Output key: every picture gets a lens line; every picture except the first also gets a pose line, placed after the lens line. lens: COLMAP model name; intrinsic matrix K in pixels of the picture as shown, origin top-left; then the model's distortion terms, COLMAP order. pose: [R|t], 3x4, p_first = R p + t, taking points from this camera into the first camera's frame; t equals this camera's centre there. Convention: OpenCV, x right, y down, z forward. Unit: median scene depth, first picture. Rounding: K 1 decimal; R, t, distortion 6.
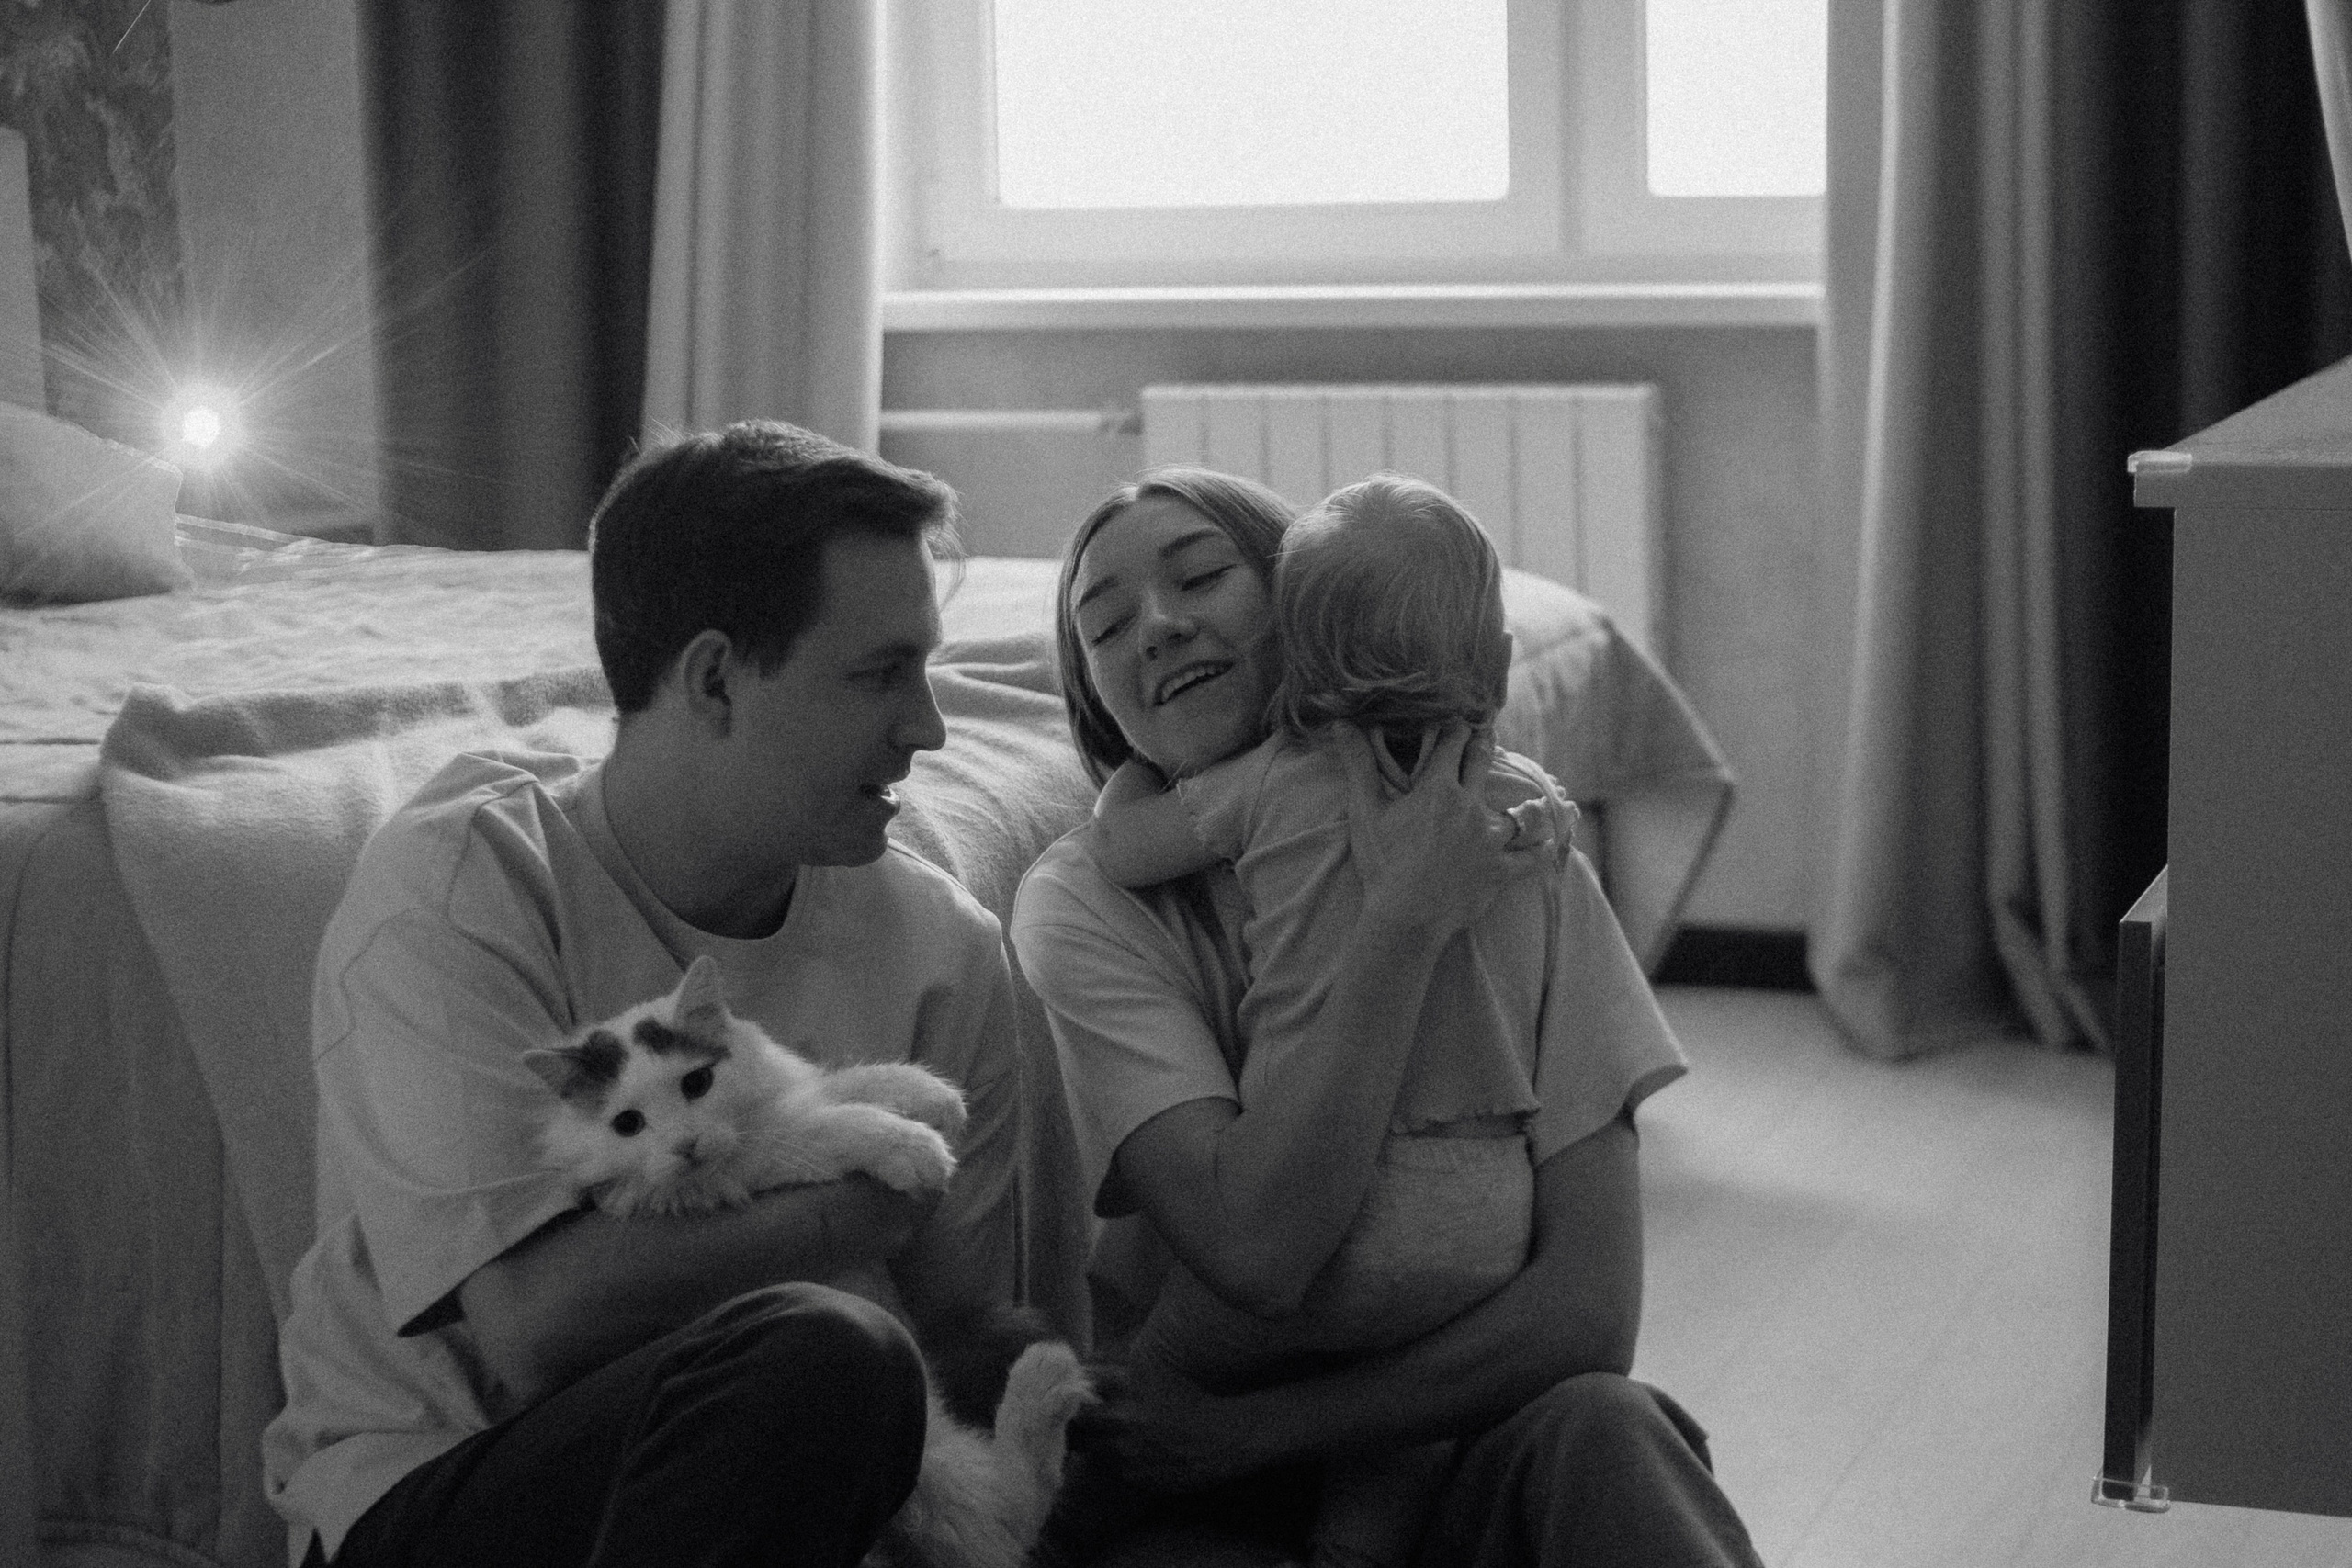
lens RADIAL K [[3969.1, 0, 1176.0], [0, 3969.1, 784.0], [0, 0, 1]] dist [-0.137072, 0.140510]
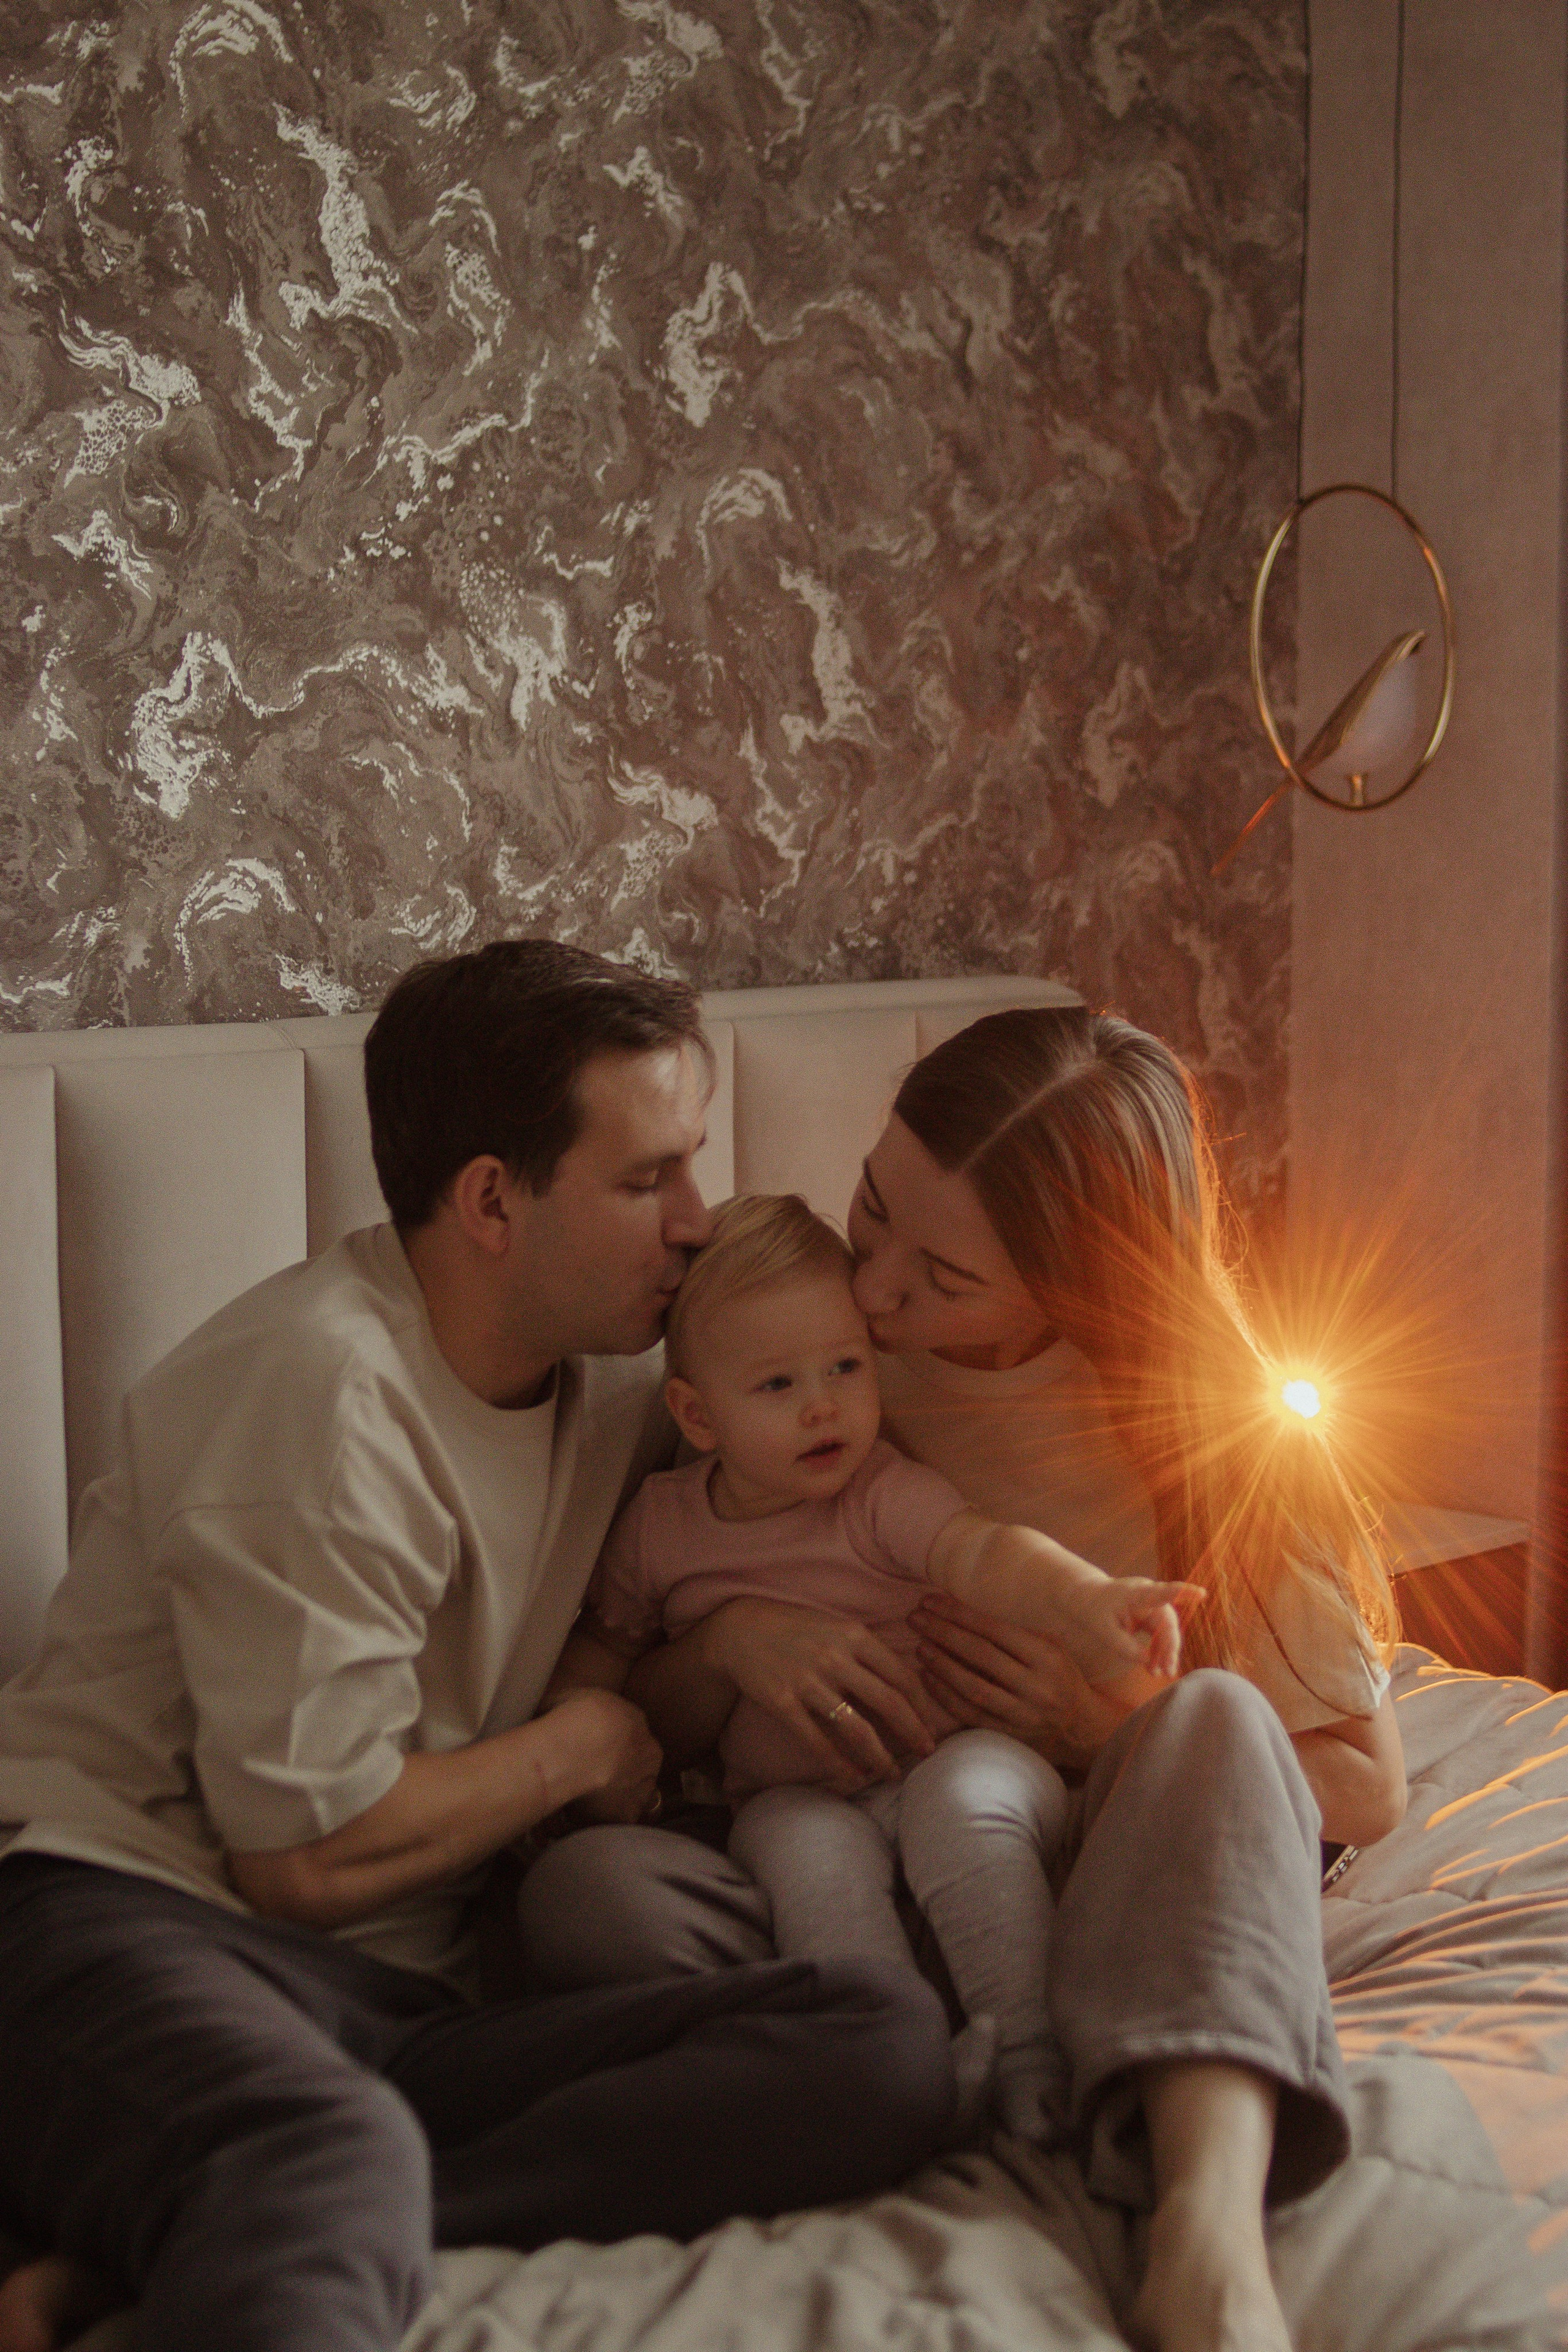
lens RADIAL K [[3895.1, 0, 784.0], [0, 3895.1, 1176.0], [0, 0, 1]] dist [-0.128568, 0.019102]
pose [[0.930306, 0.066261, -0.360750, -0.106175], [-0.079098, 0.996647, -0.020920, -0.137163], [0.358154, 0.047996, 0.932428, 0.392414]]
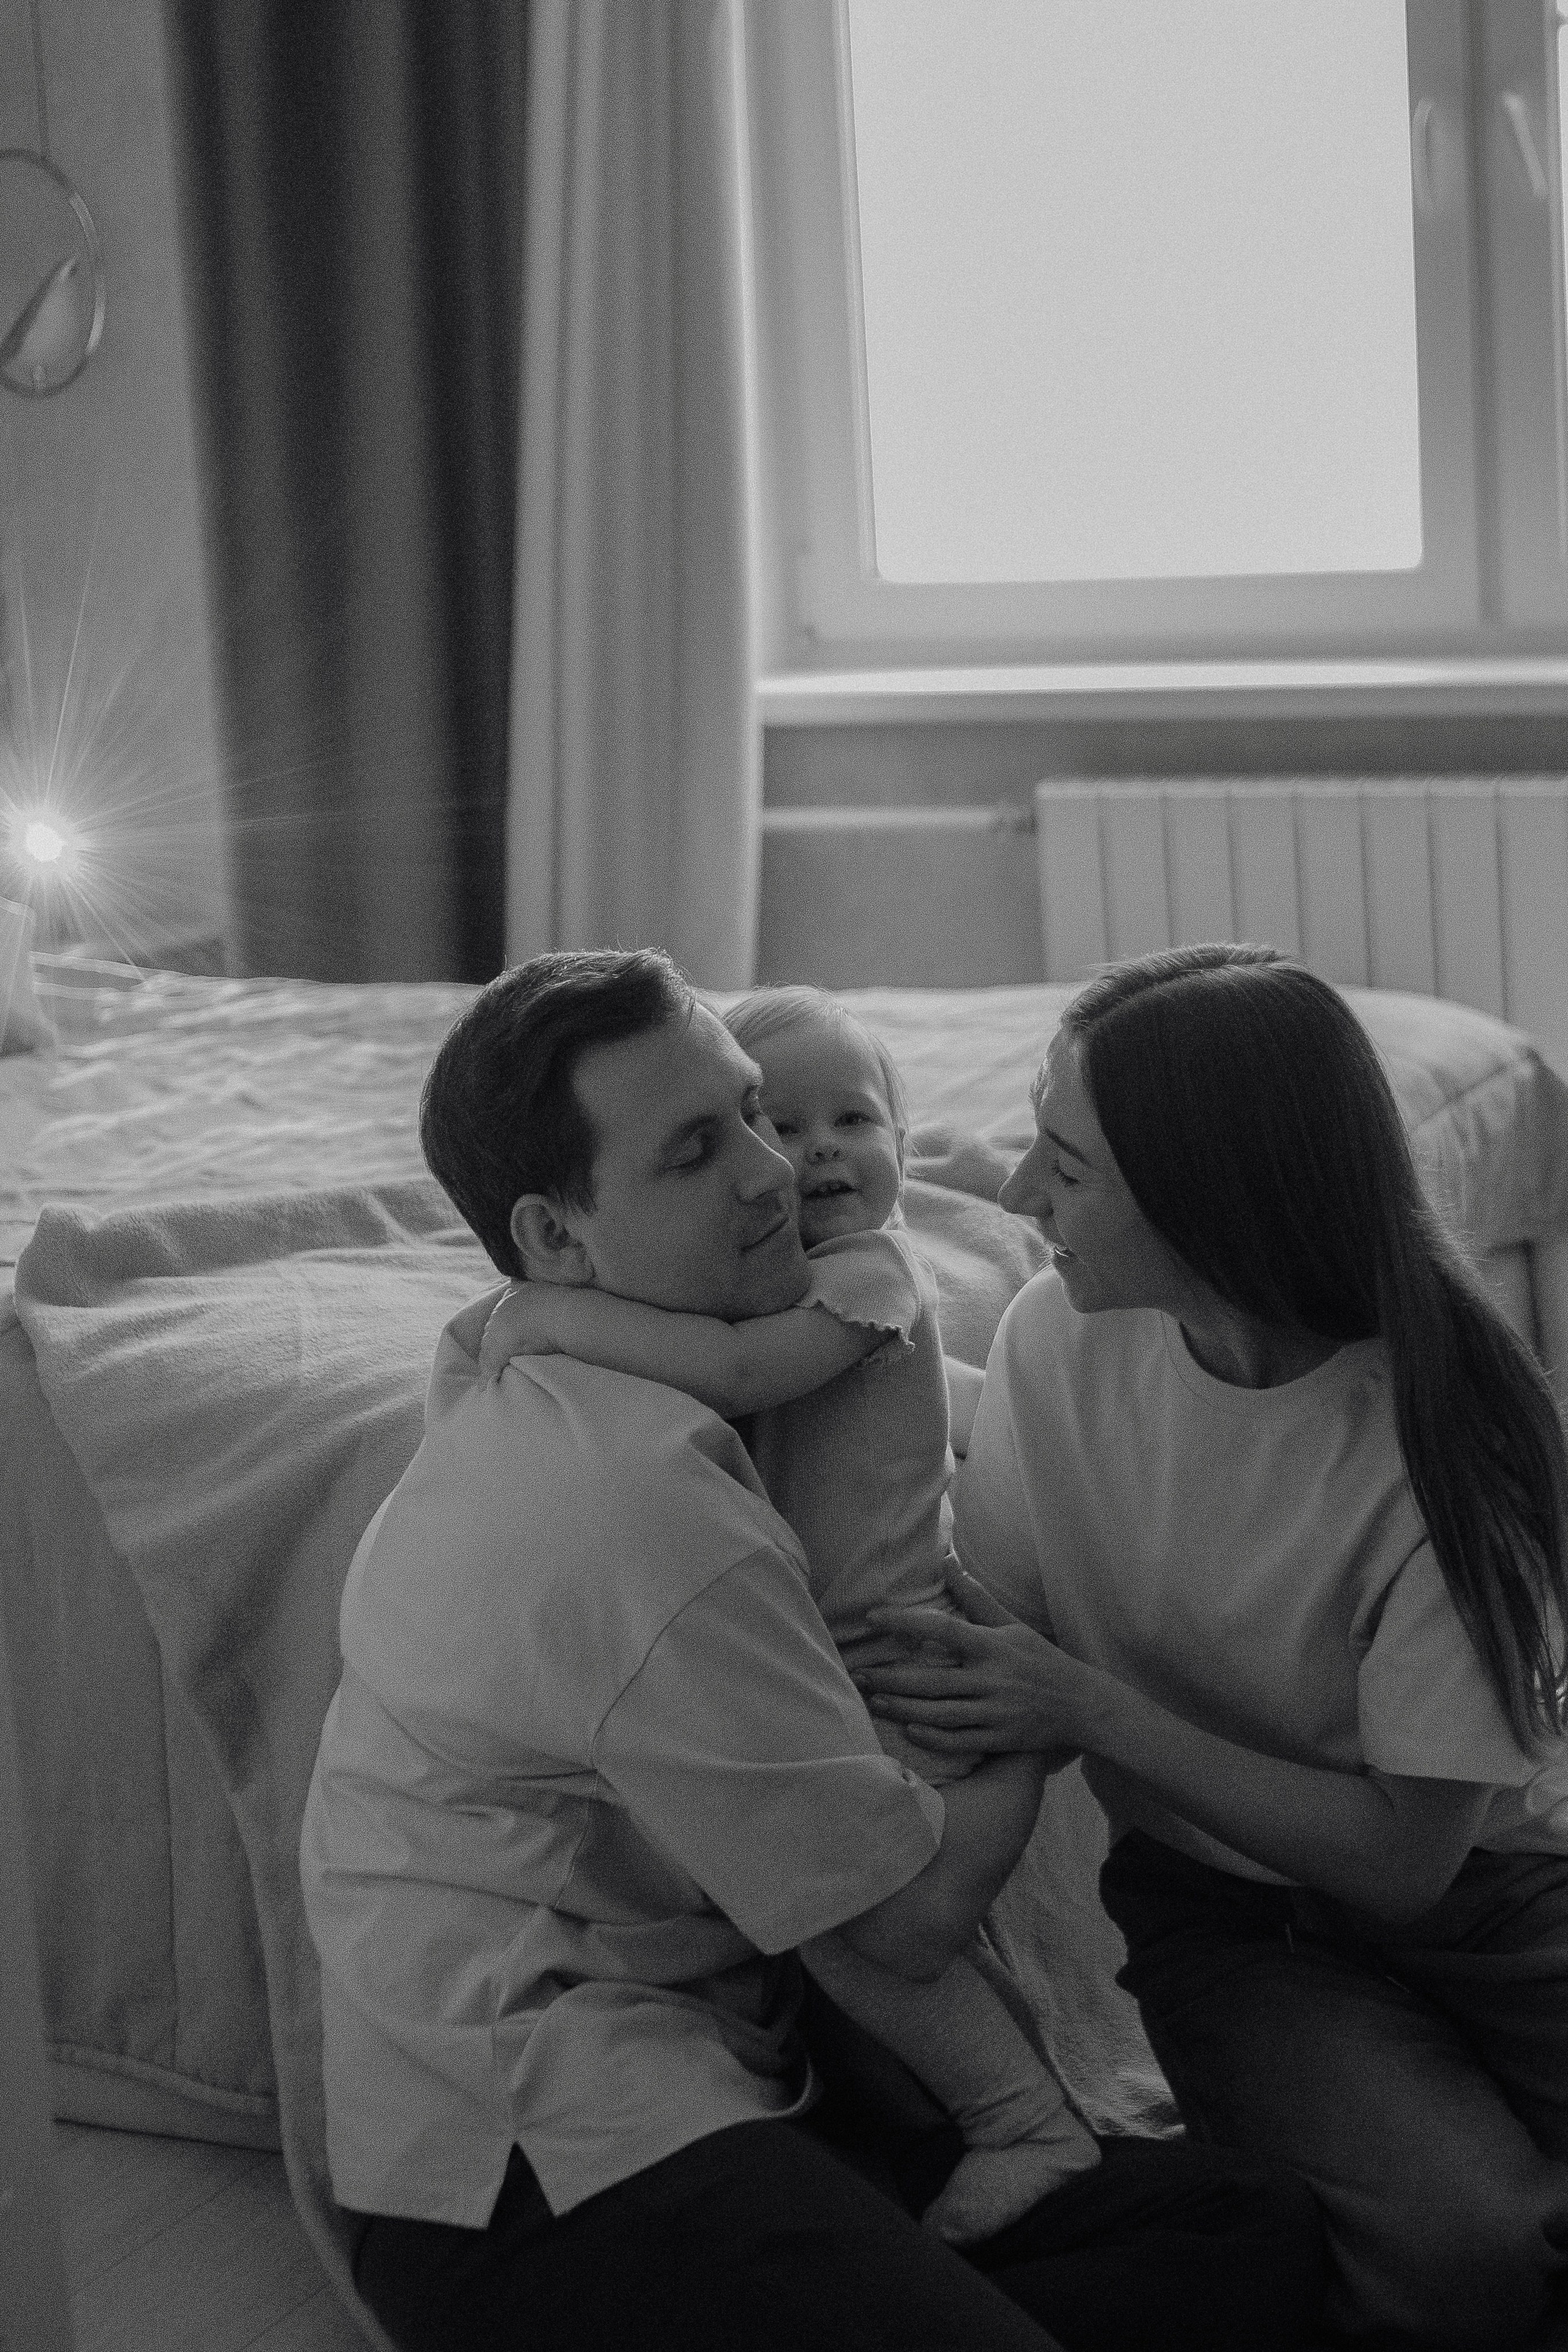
lens RADIAL K [[4526.7, 0, 784.0], [0, 4526.7, 1176.0], [0, 0, 1]] dist [-0.077752, -0.160708]
pose [[0.997764, -0.022188, -0.063053, -0.003151], [0.023704, 0.999445, 0.023405, -0.039823], [0.062498, -0.024847, 0.997736, -0.094107]]
